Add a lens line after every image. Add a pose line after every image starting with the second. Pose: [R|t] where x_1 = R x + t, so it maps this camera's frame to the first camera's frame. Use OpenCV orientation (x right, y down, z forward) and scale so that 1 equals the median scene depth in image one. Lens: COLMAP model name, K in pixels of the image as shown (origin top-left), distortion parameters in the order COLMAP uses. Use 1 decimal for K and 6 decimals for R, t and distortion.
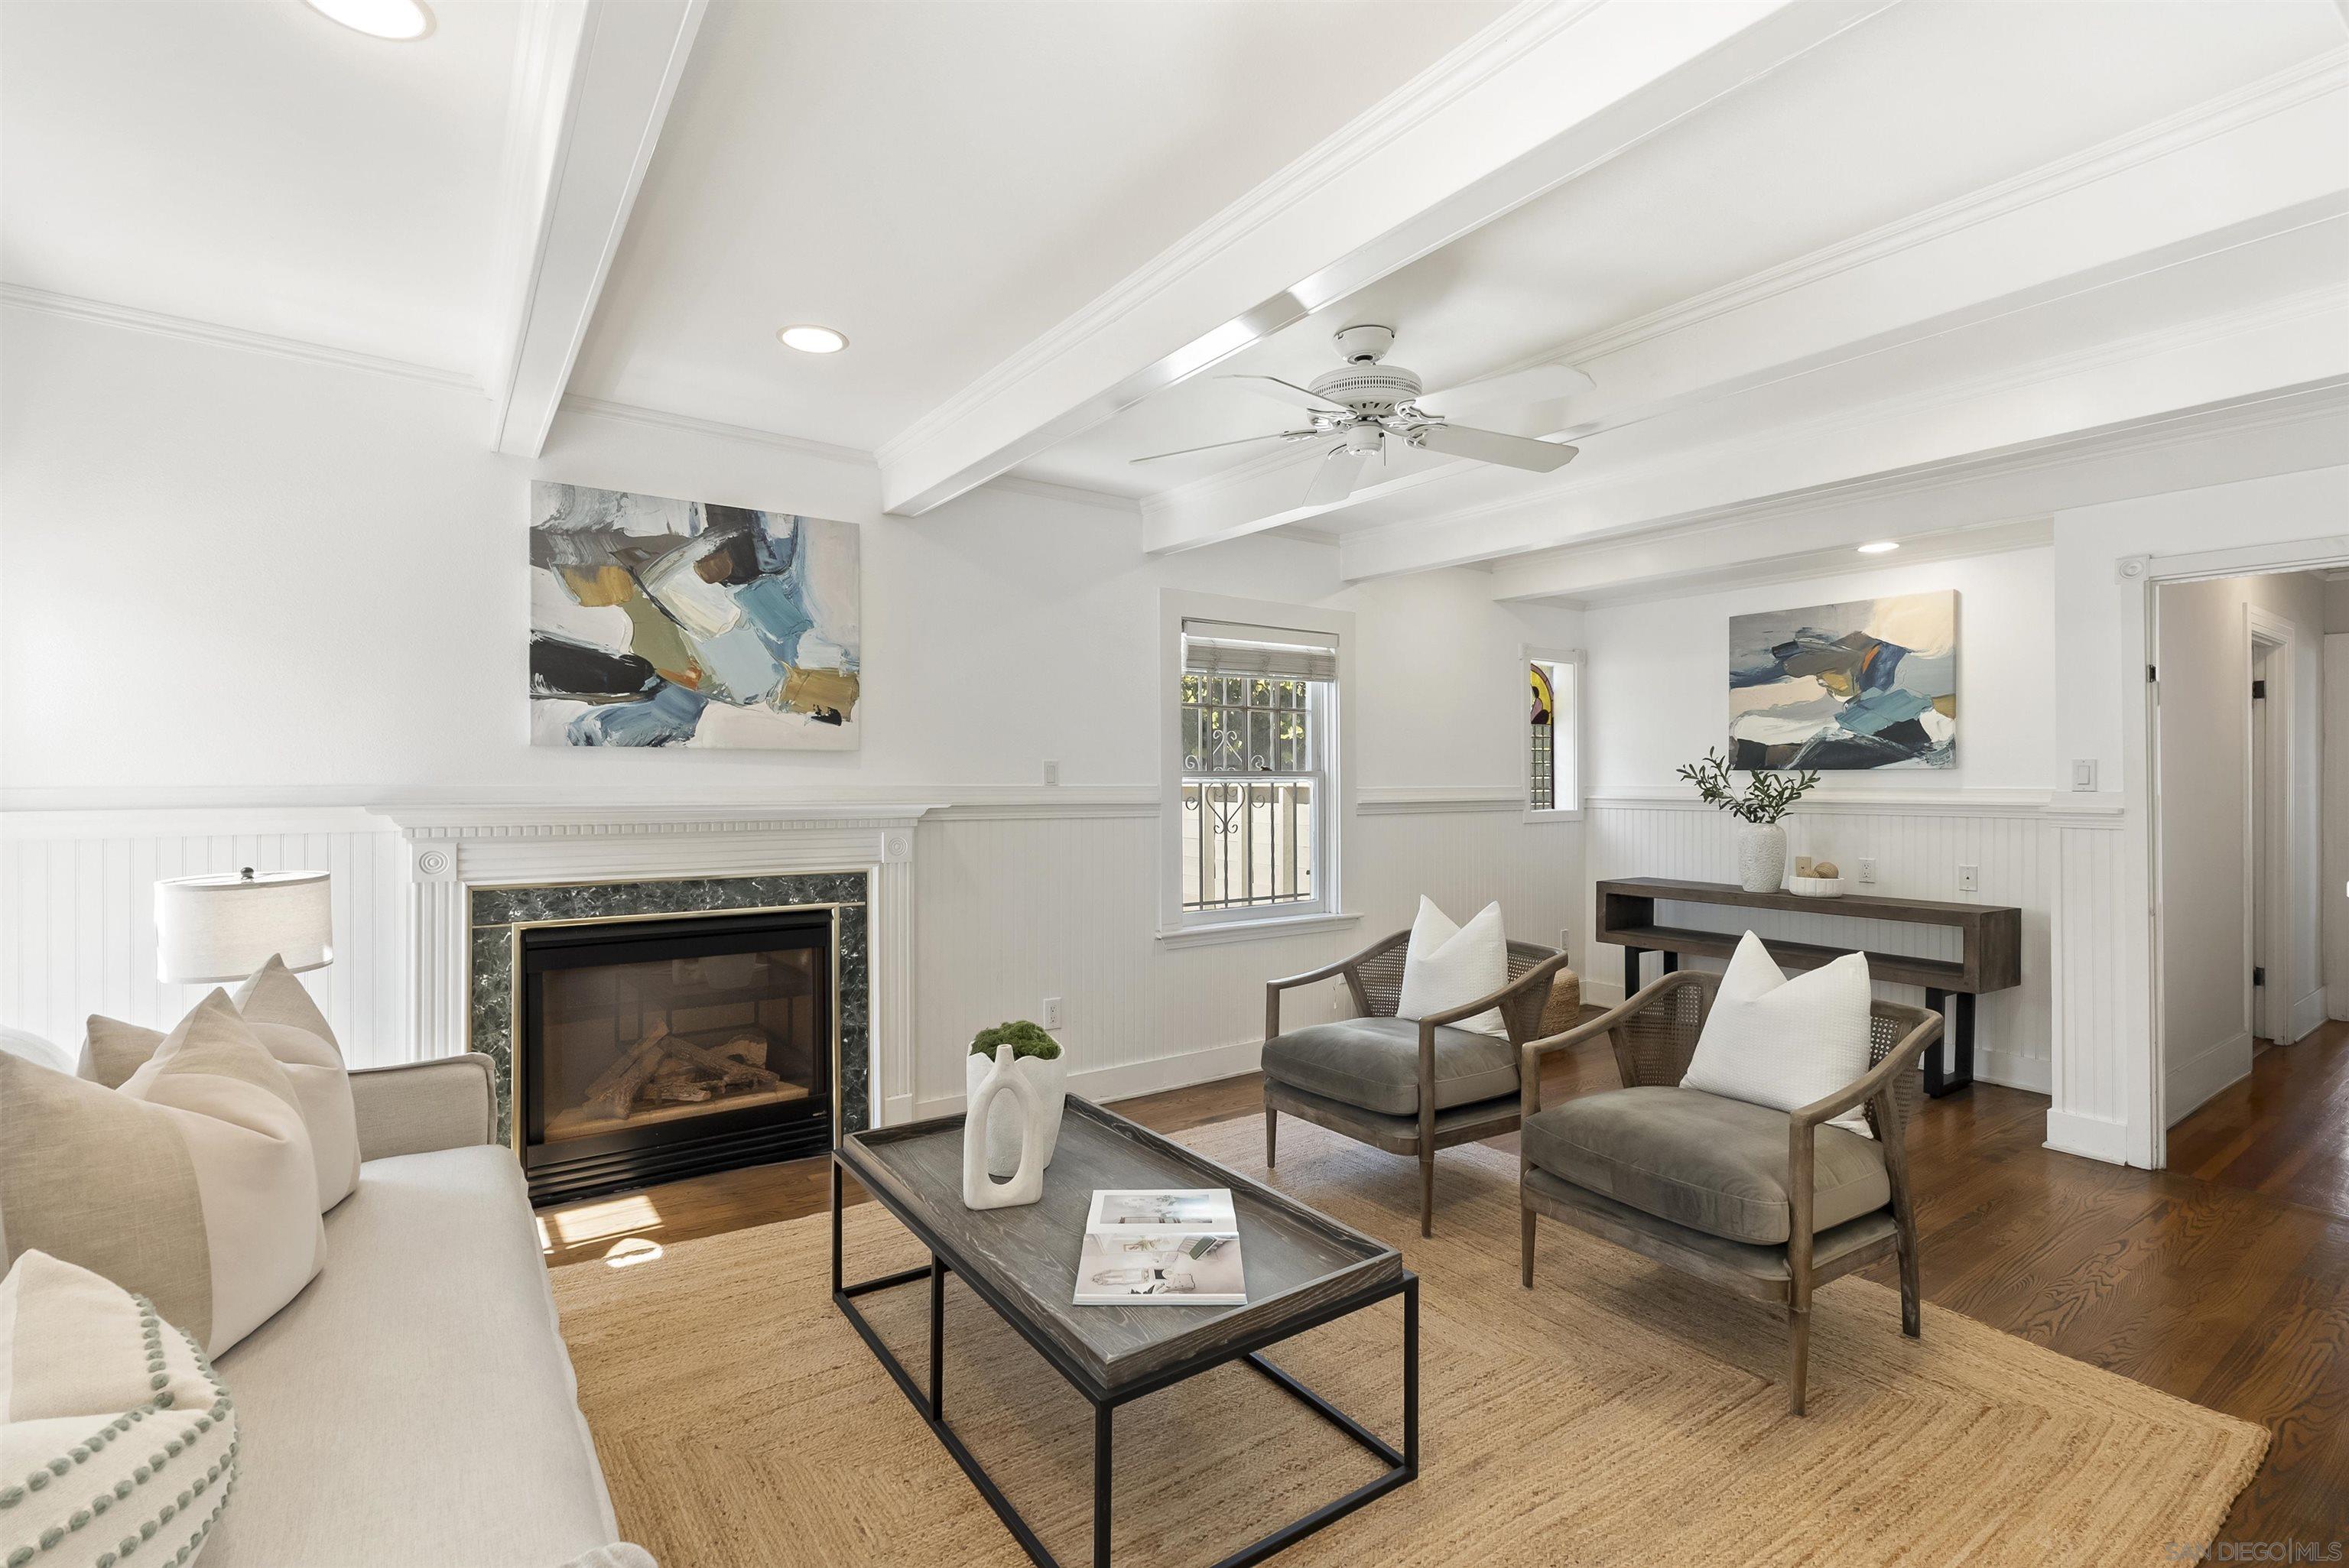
lens RADIAL K [[1063.9, 0, 1171.4], [0, 1063.9, 795.7], [0, 0, 1]] dist [-0.009672, 0.003866]
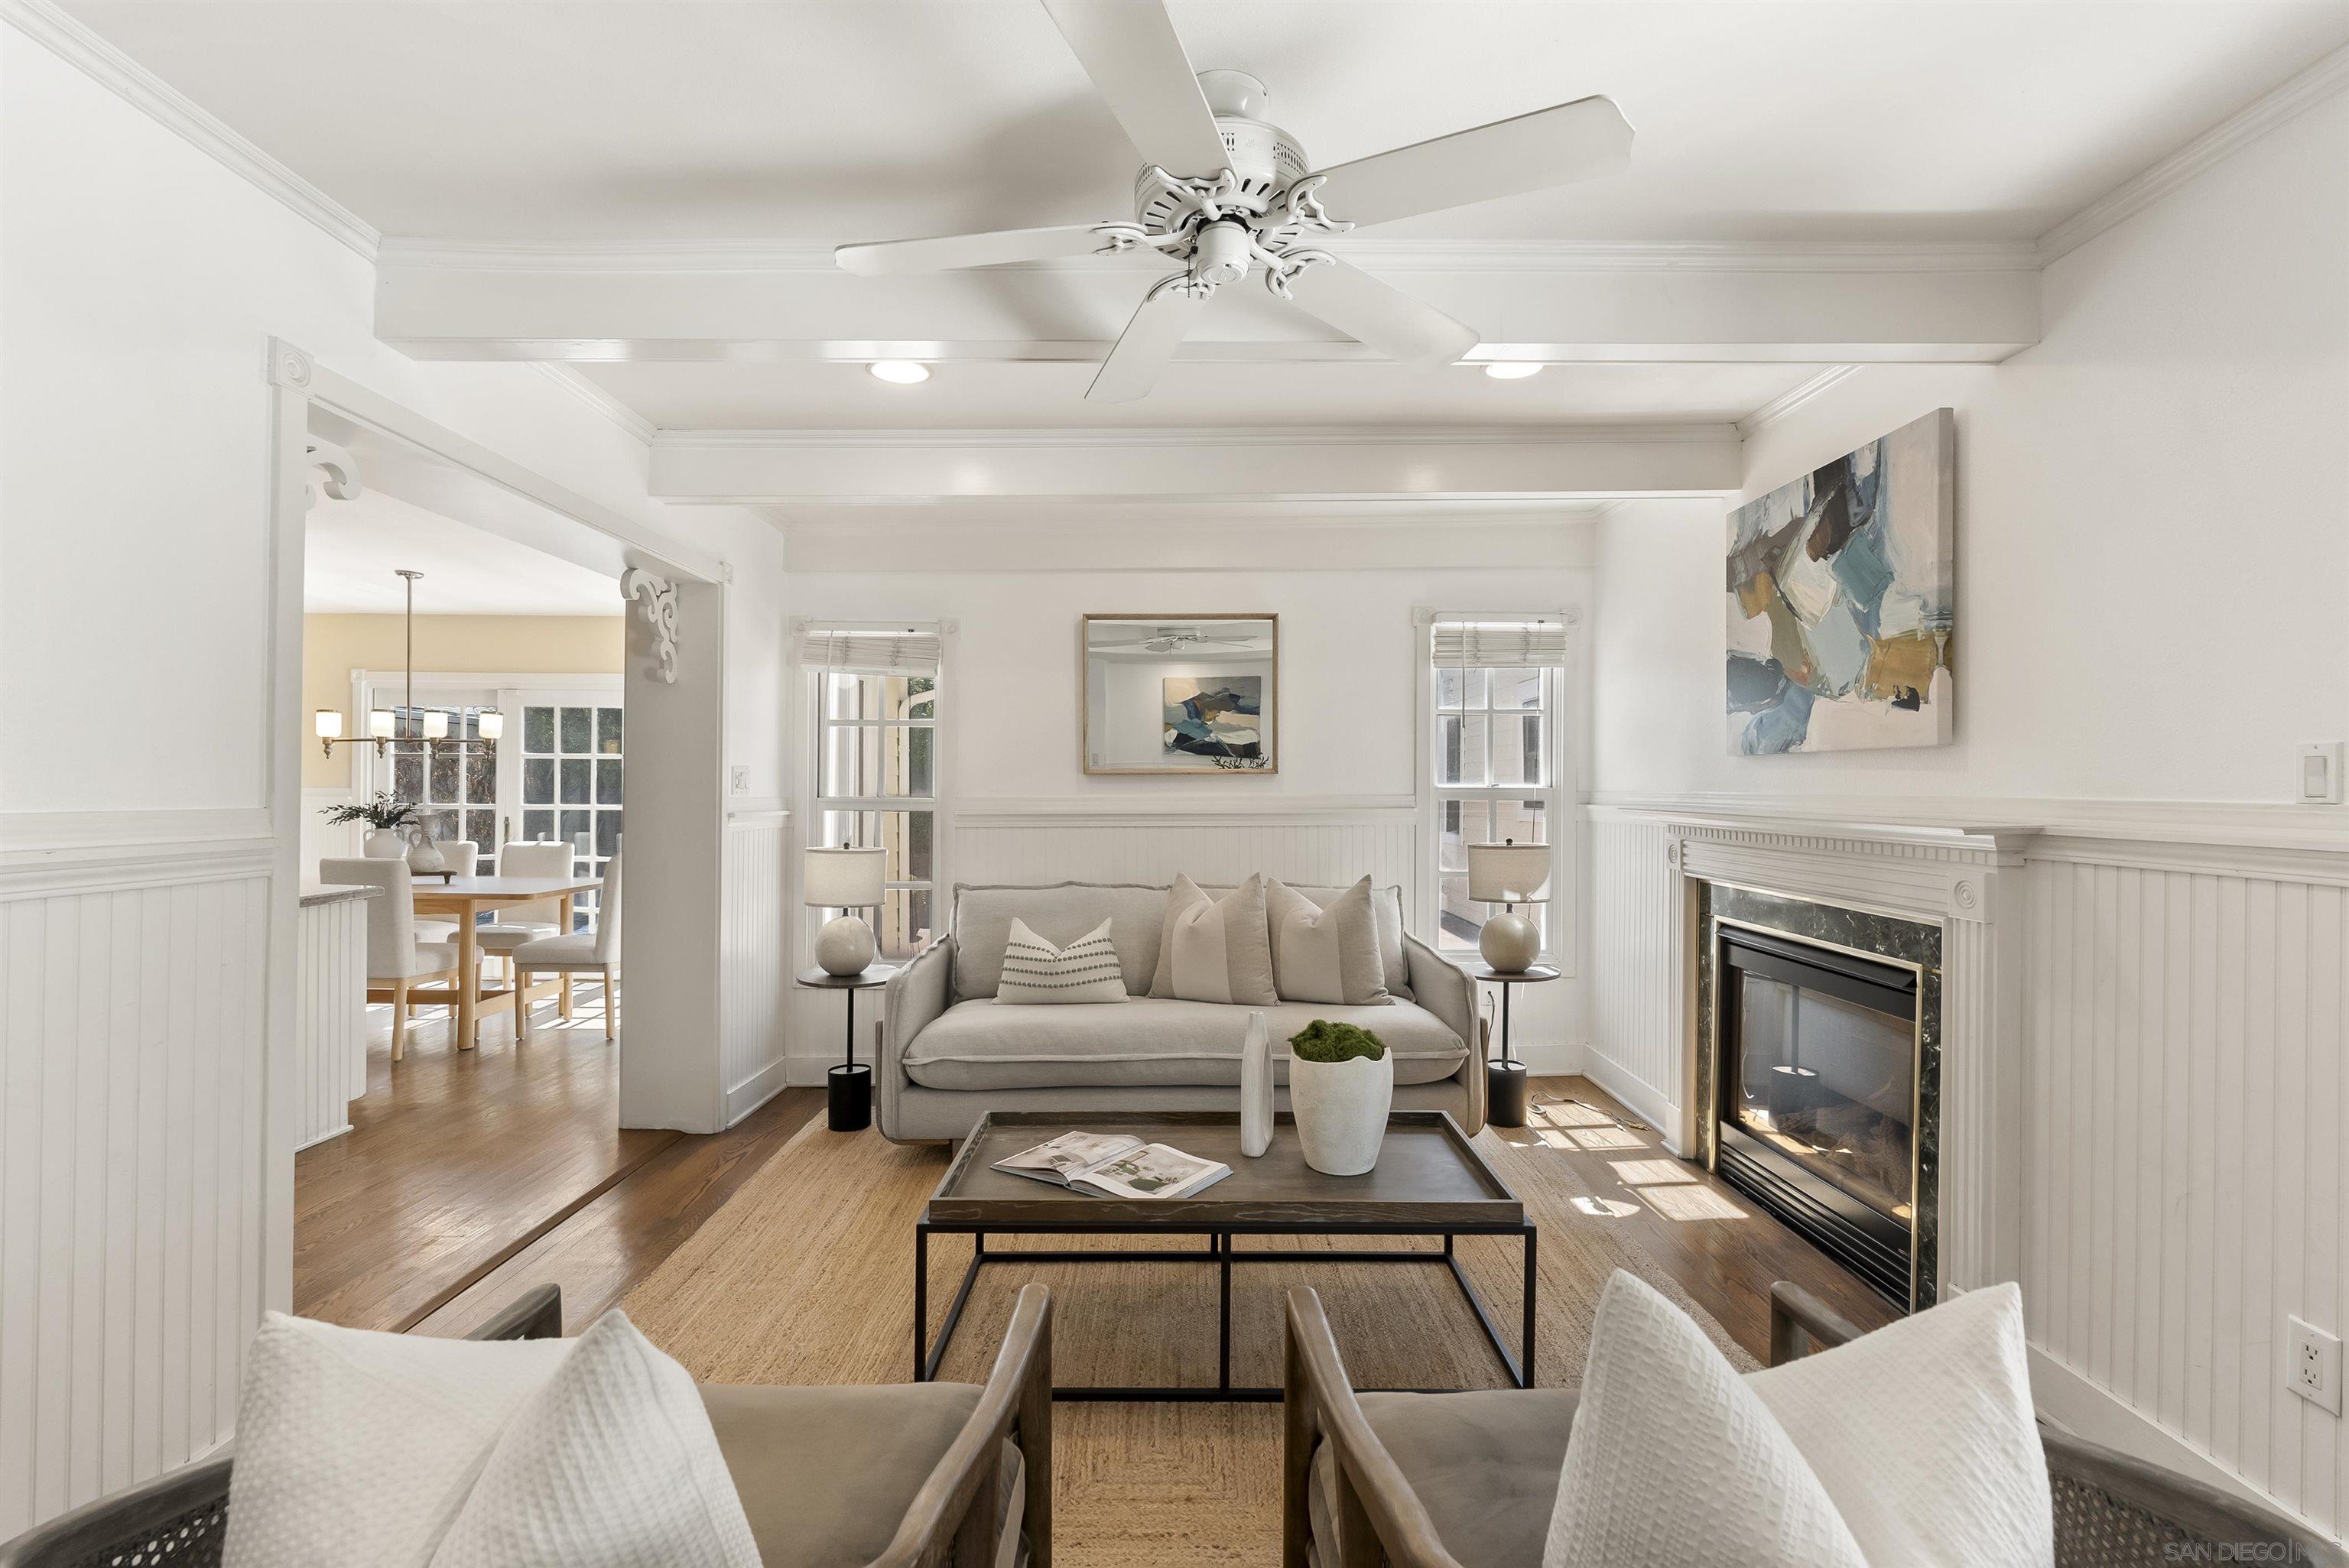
lens RADIAL K [[1063.9, 0, 1164.4], [0, 1063.9, 780.7], [0, 0, 1]] dist [-0.009672, 0.003866]
pose [[-0.576880, -0.004987, -0.816814, 0.481170], [-0.016301, 0.999852, 0.005408, -0.013991], [0.816666, 0.016435, -0.576876, 0.888247]]
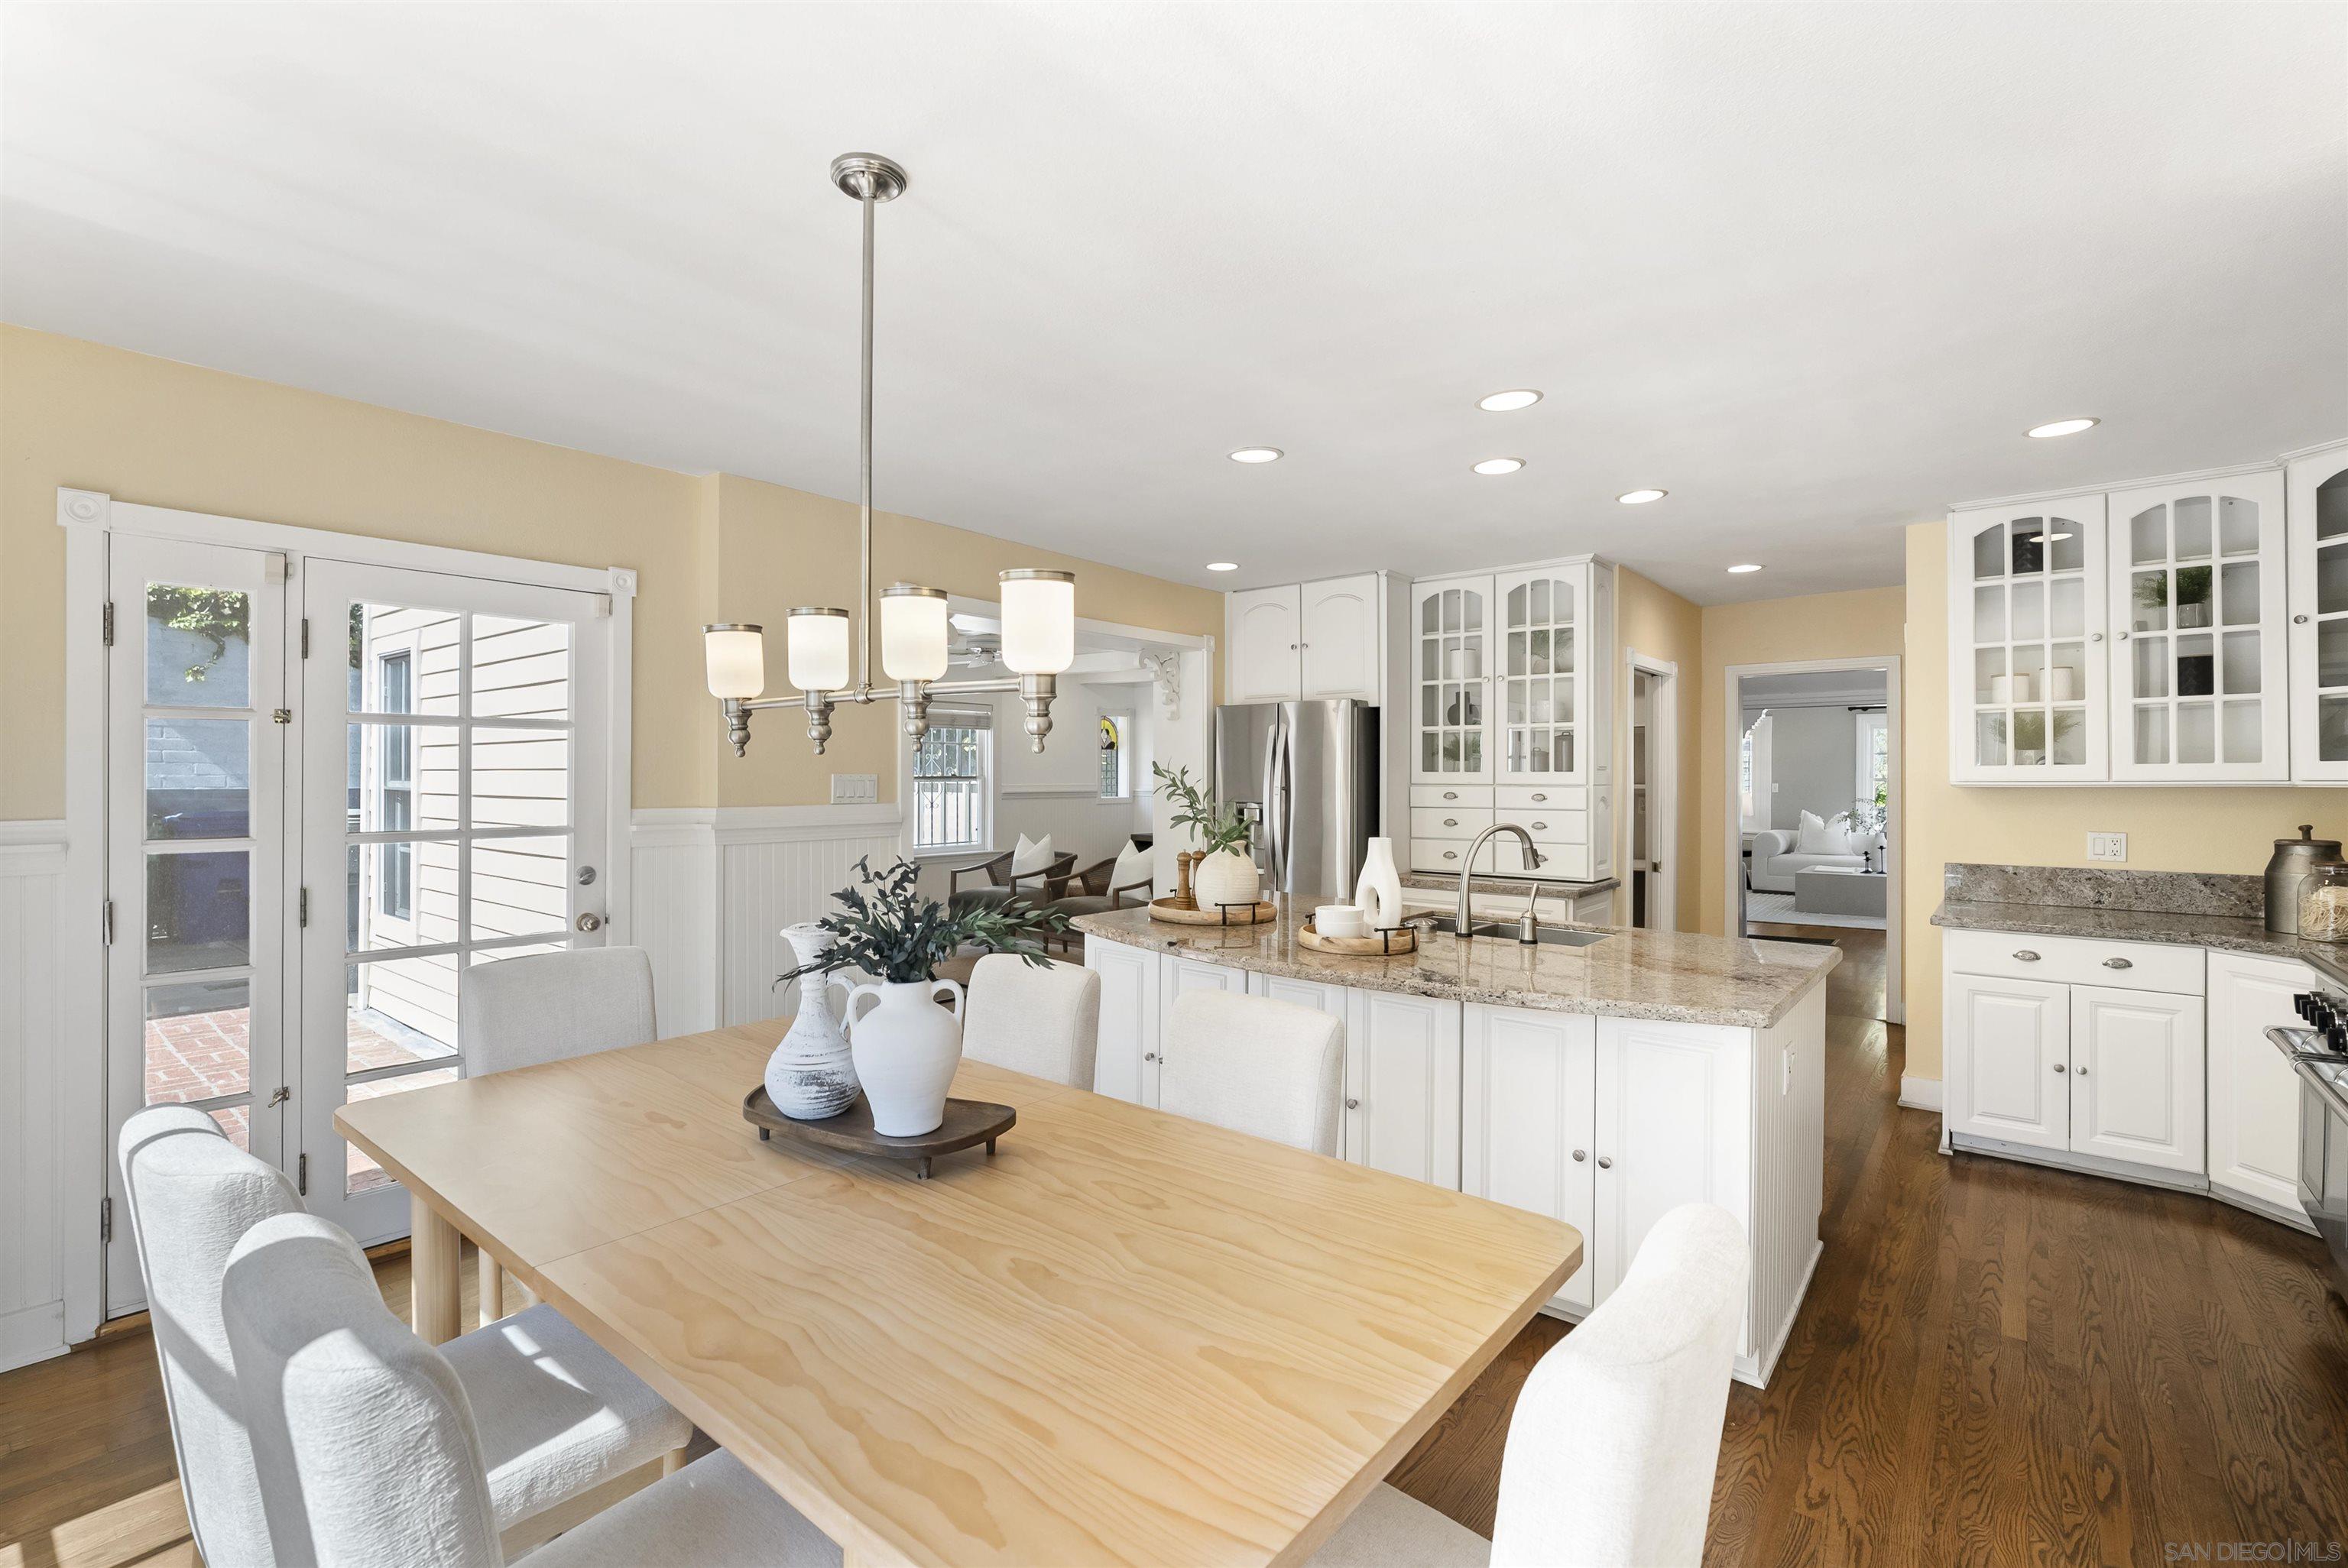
lens RADIAL K [[1063.4, 0, 1180.9], [0, 1063.4, 776.0], [0, 0, 1]] dist [-0.009672, 0.003866]
pose [[0.959550, 0.006669, 0.281459, -0.068856], [-0.003825, 0.999936, -0.010653, -0.005065], [-0.281512, 0.009146, 0.959514, -1.141658]]
